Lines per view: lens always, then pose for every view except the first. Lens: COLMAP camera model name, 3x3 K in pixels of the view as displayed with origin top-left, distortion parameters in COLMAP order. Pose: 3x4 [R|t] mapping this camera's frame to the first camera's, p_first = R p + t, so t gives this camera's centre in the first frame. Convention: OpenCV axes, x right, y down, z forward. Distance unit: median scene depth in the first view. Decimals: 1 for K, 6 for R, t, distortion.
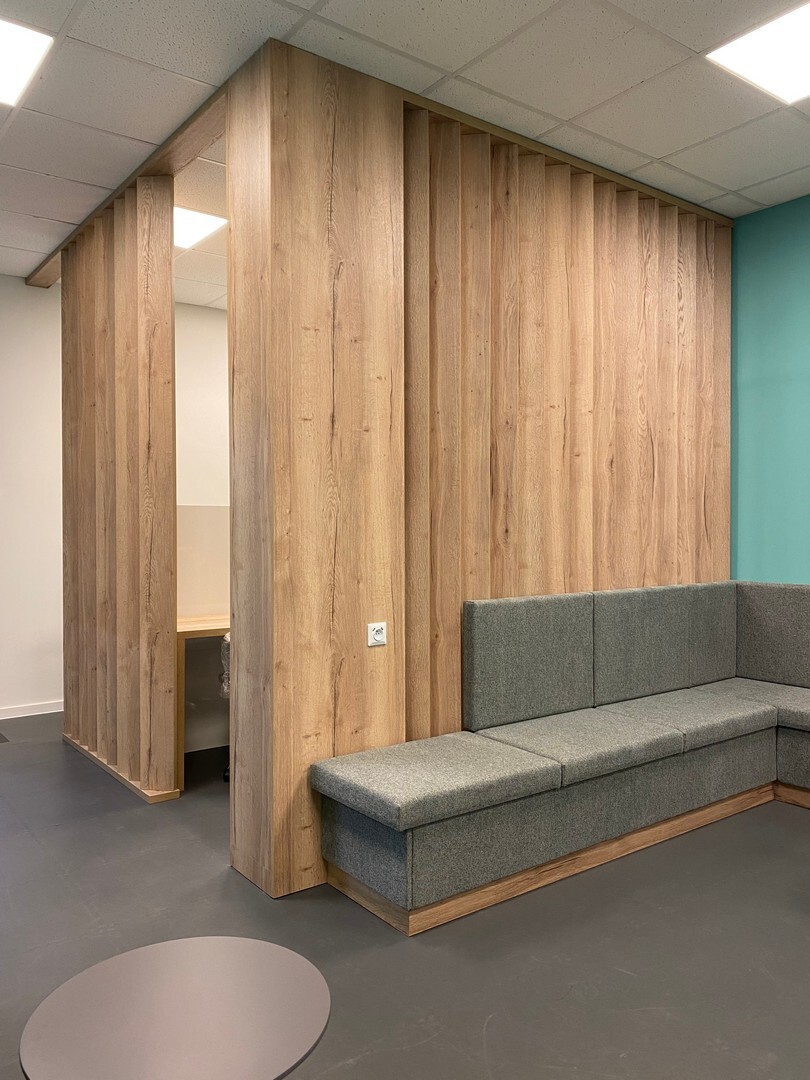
lens RADIAL K [[832.7, 0, 405.4], [0, 832.7, 530.7], [0, 0, 1]] dist [0.027502, -0.027912]
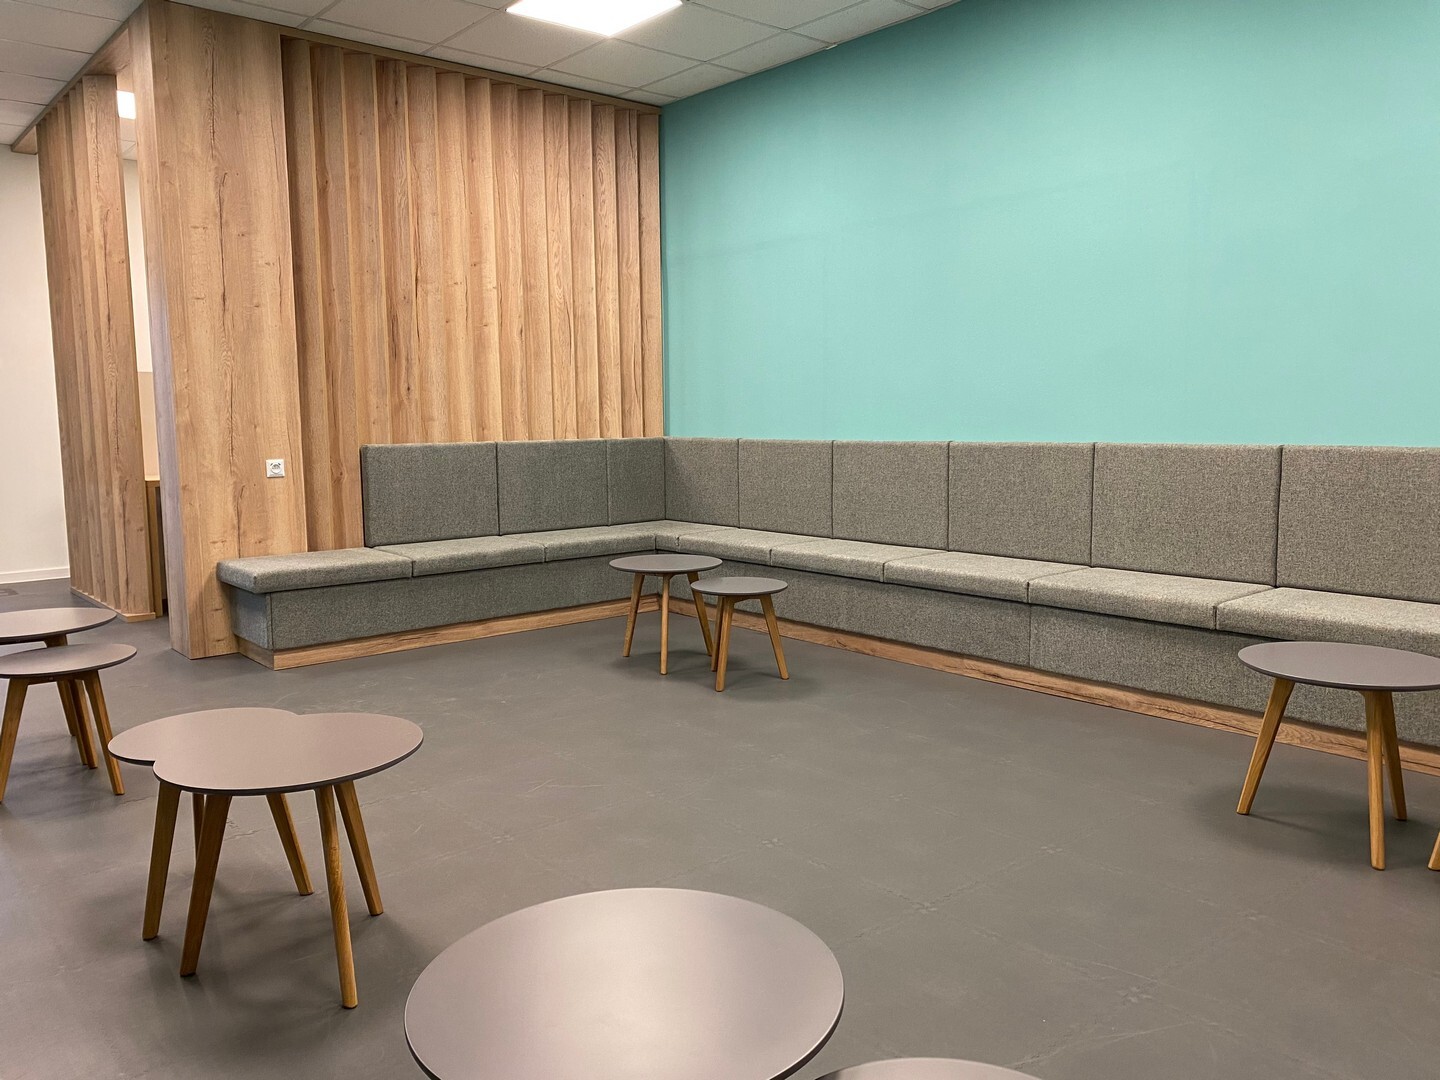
lens RADIAL K [[1110.2, 0, 717.7], [0, 1110.2, 534.2], [0, 0, 1]] dist [0.027502, -0.027912]
pose [[0.998033, -0.015274, 0.060796, 0.435469], [0.009032, 0.994779, 0.101652, 0.046498], [-0.062031, -0.100904, 0.992961, -0.614383]]
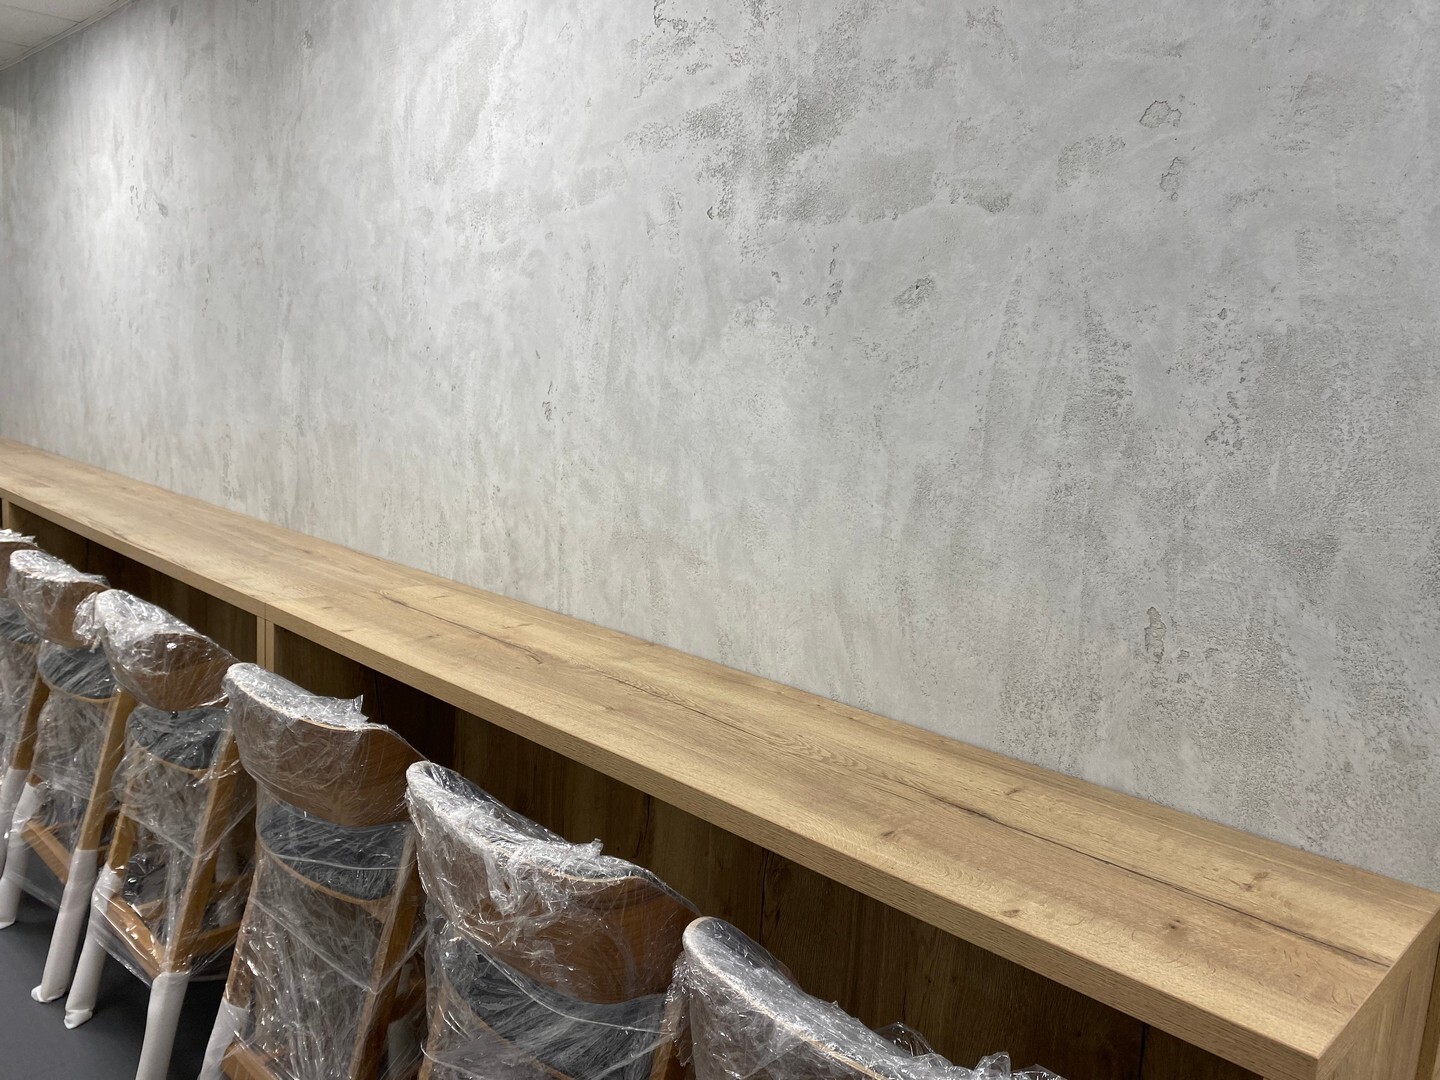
lens RADIAL K [[1110.2, 0, 719.5], [0, 1110.2, 535.6], [0, 0, 1]] dist [0.027502, -0.027912]
pose [[-0.525298, -0.544763, -0.653678, 0.266403], [-0.709257, -0.144112, 0.690062, -0.283940], [-0.470124, 0.826114, -0.310675, 0.852654]]
